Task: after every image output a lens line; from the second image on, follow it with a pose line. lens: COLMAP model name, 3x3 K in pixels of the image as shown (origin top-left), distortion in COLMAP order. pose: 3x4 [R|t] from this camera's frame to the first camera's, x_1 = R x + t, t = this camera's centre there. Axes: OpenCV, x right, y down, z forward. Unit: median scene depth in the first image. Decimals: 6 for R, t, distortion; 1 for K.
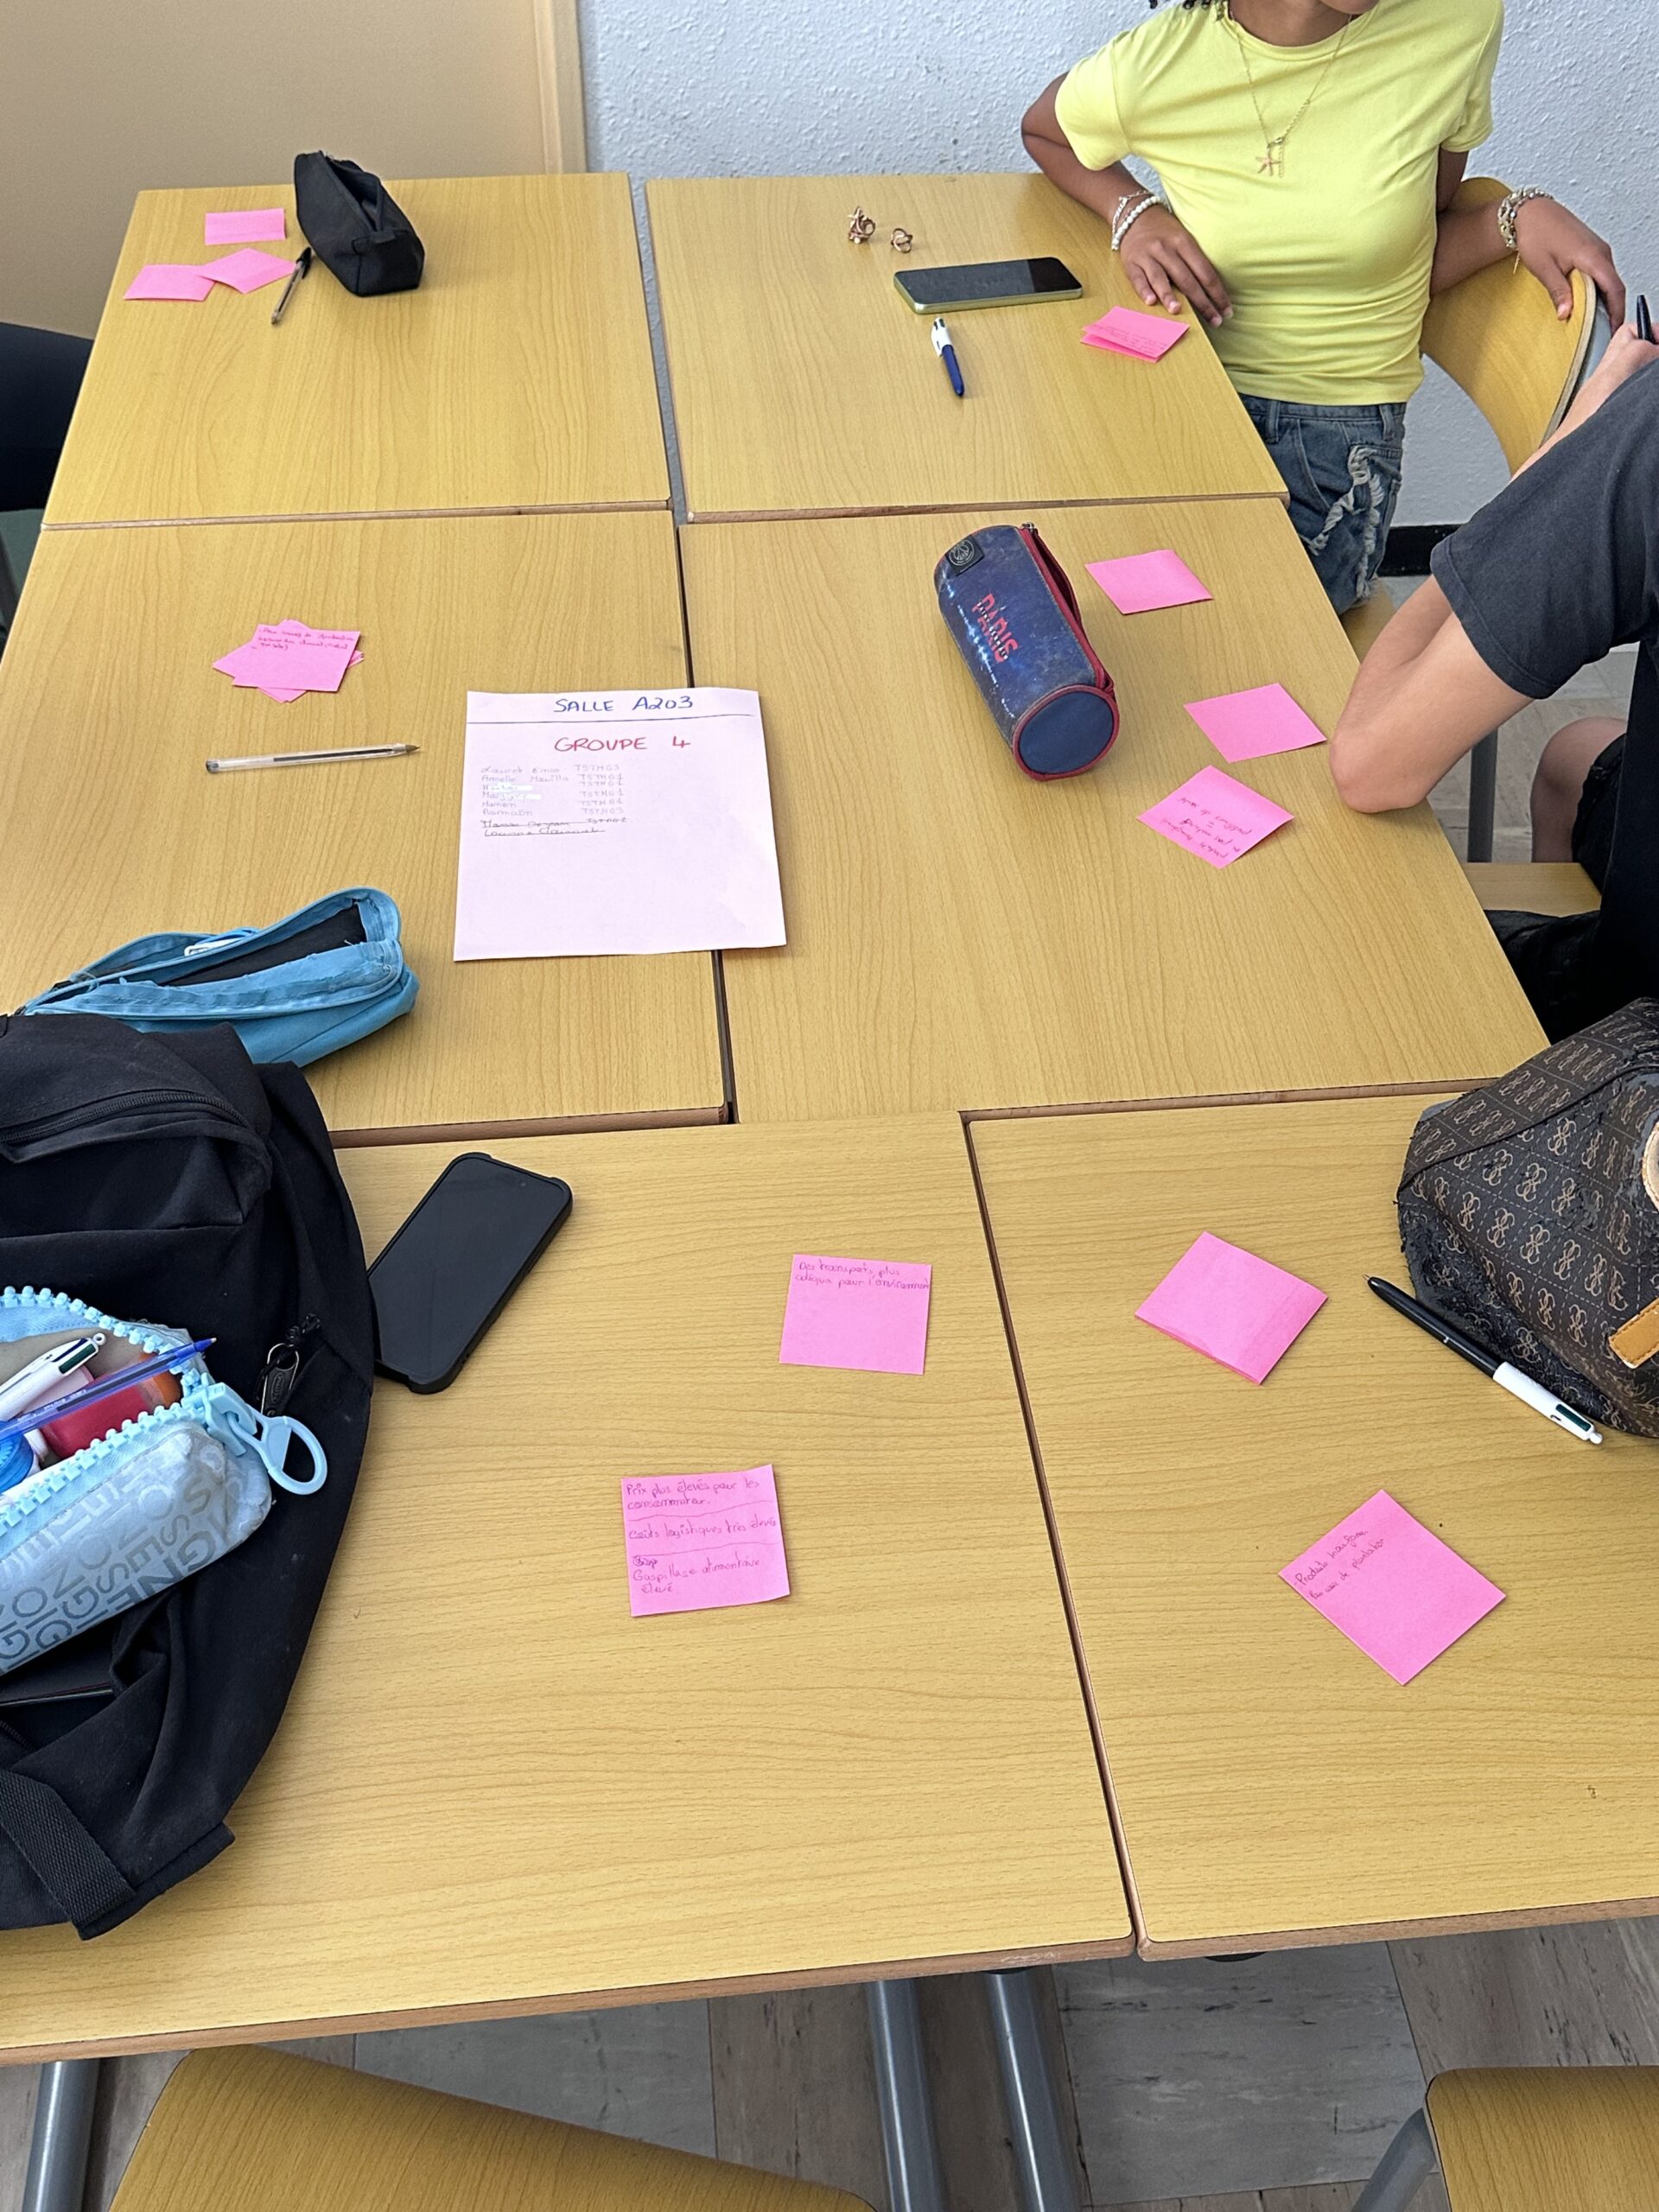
lens RADIAL K [[2244.6, 0, 828.9], [0, 2244.6, 1020.2], [0, 0, 1]] dist [0.079291, -0.003260]
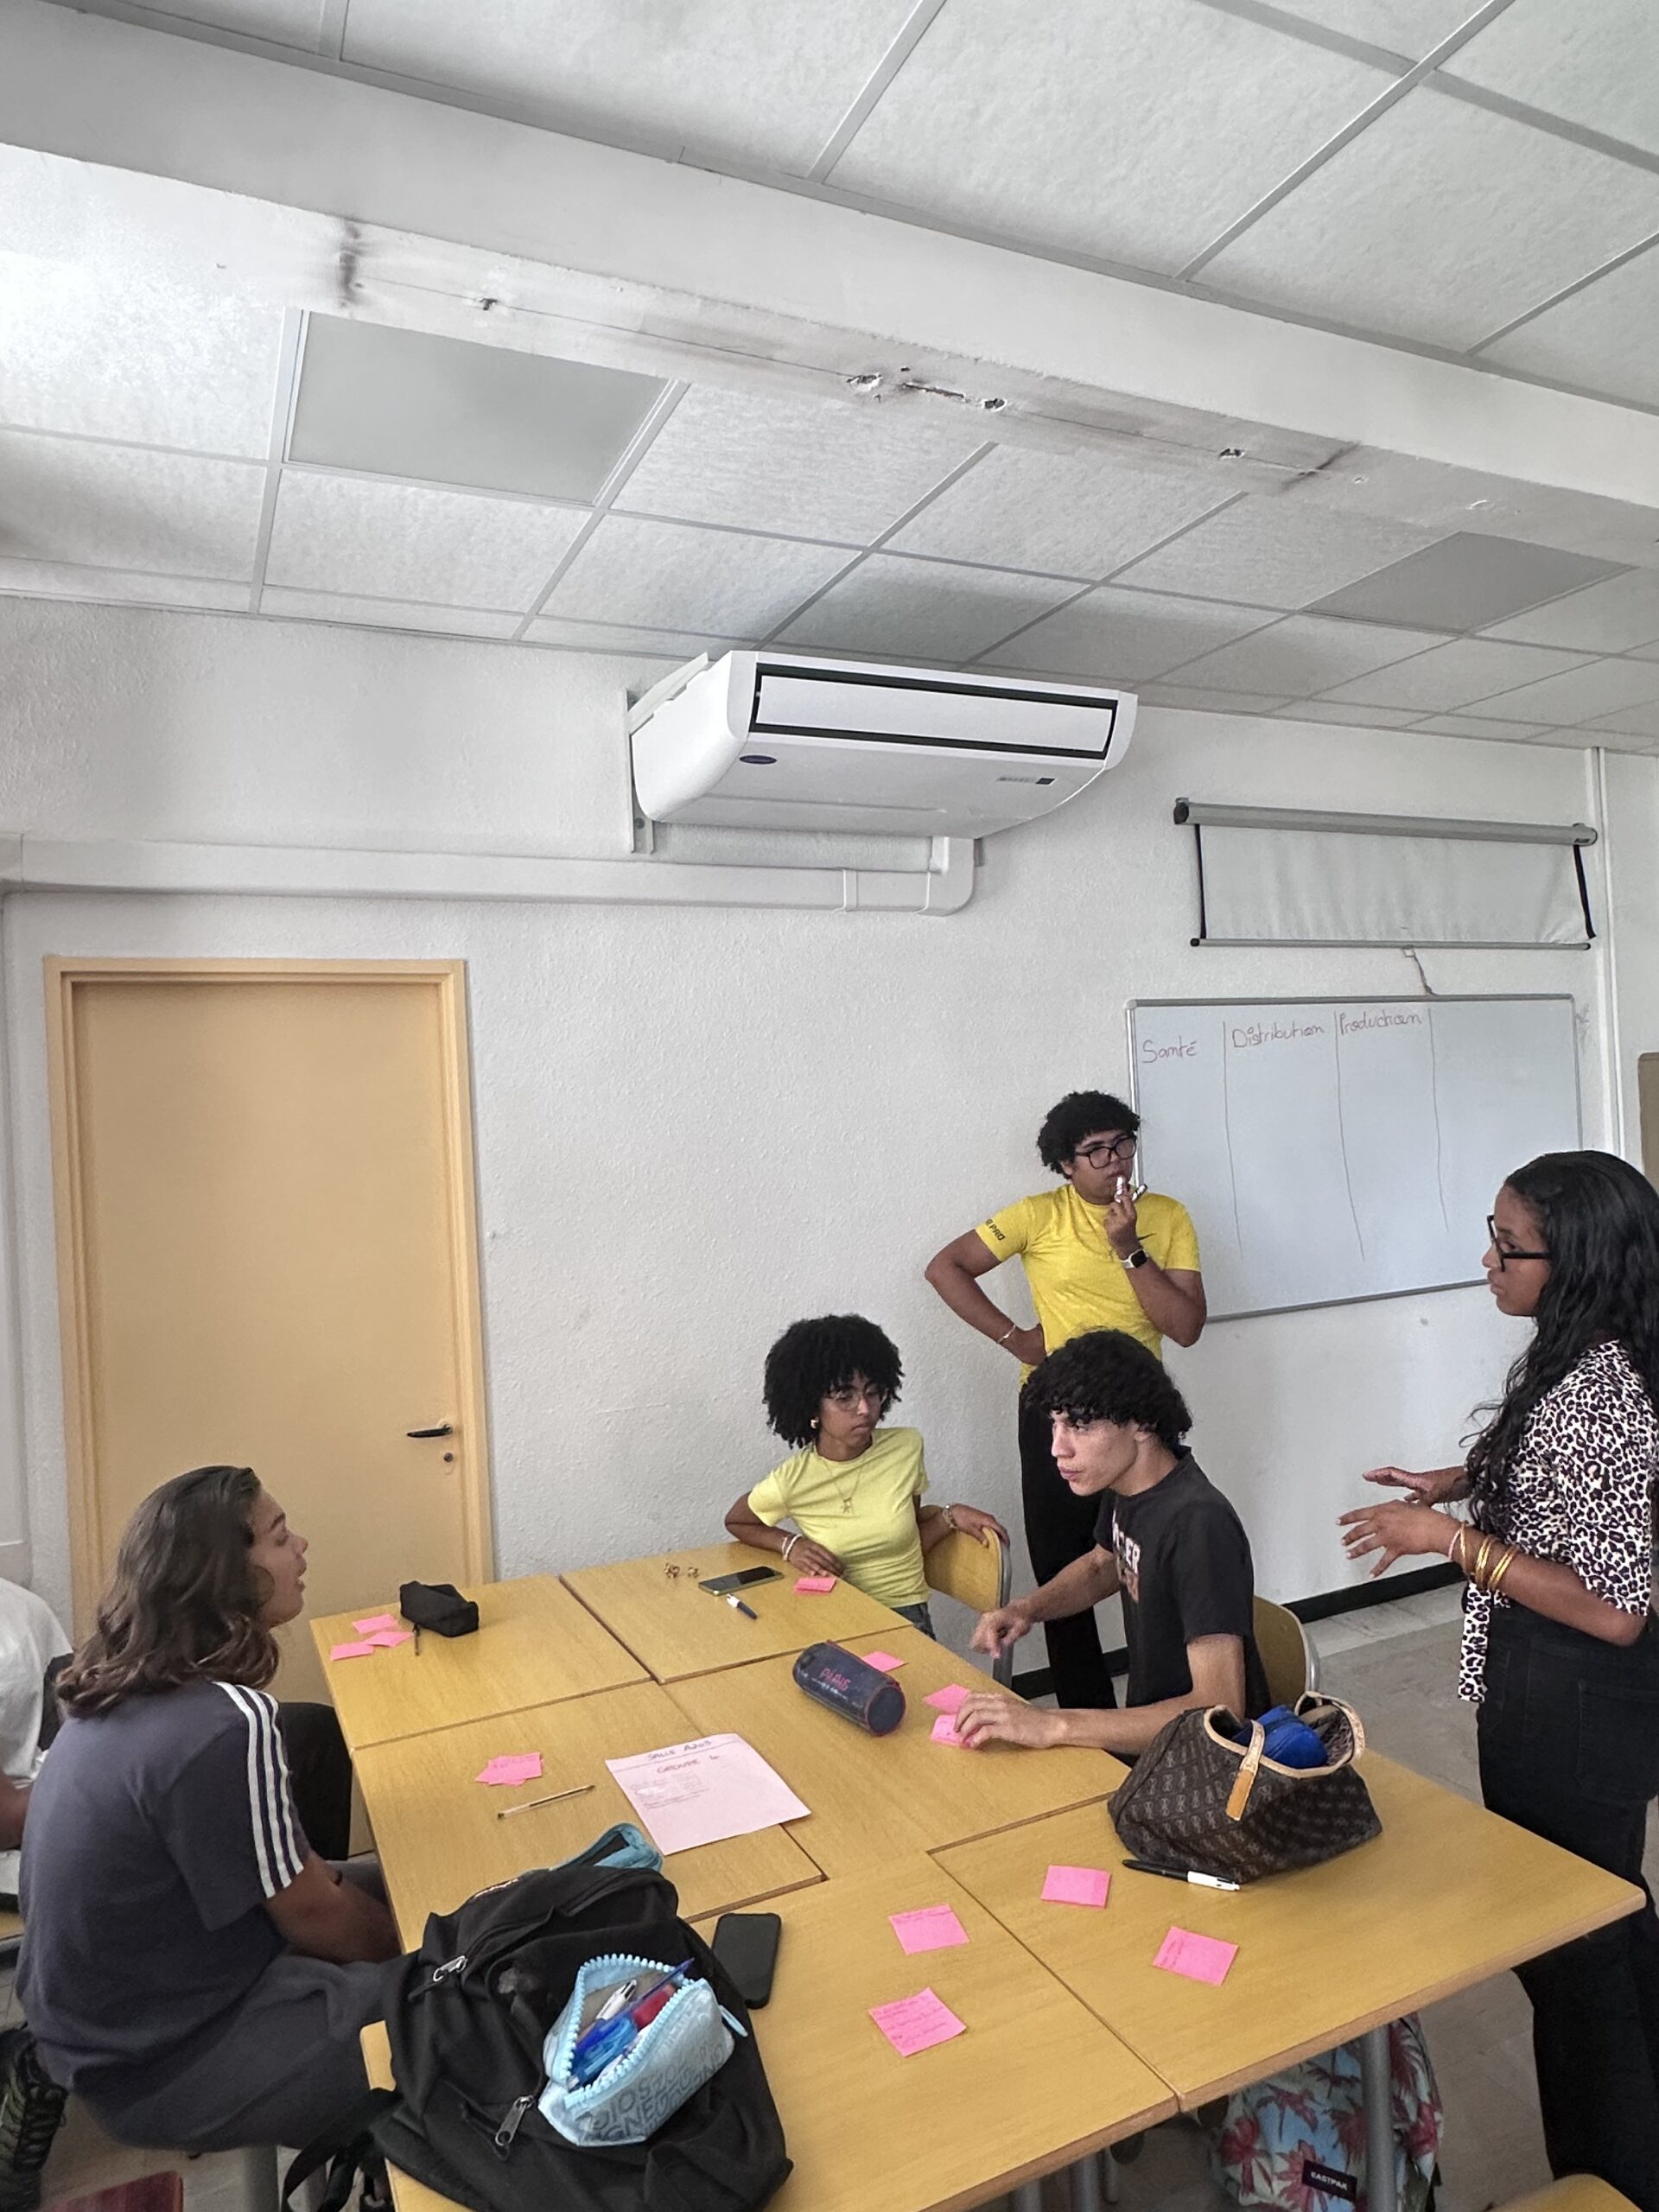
lens RADIAL K [[1360.7, 0, 829.5], [0, 1360.7, 1106.0], [0, 0, 1]] dist [0.007231, 0.002243]
pose [[0.940433, -0.058735, 0.334868, -0.293931], [0.271522, 0.722514, -0.635806, 0.229372], [-0.204603, 0.688857, 0.695423, -0.280875]]
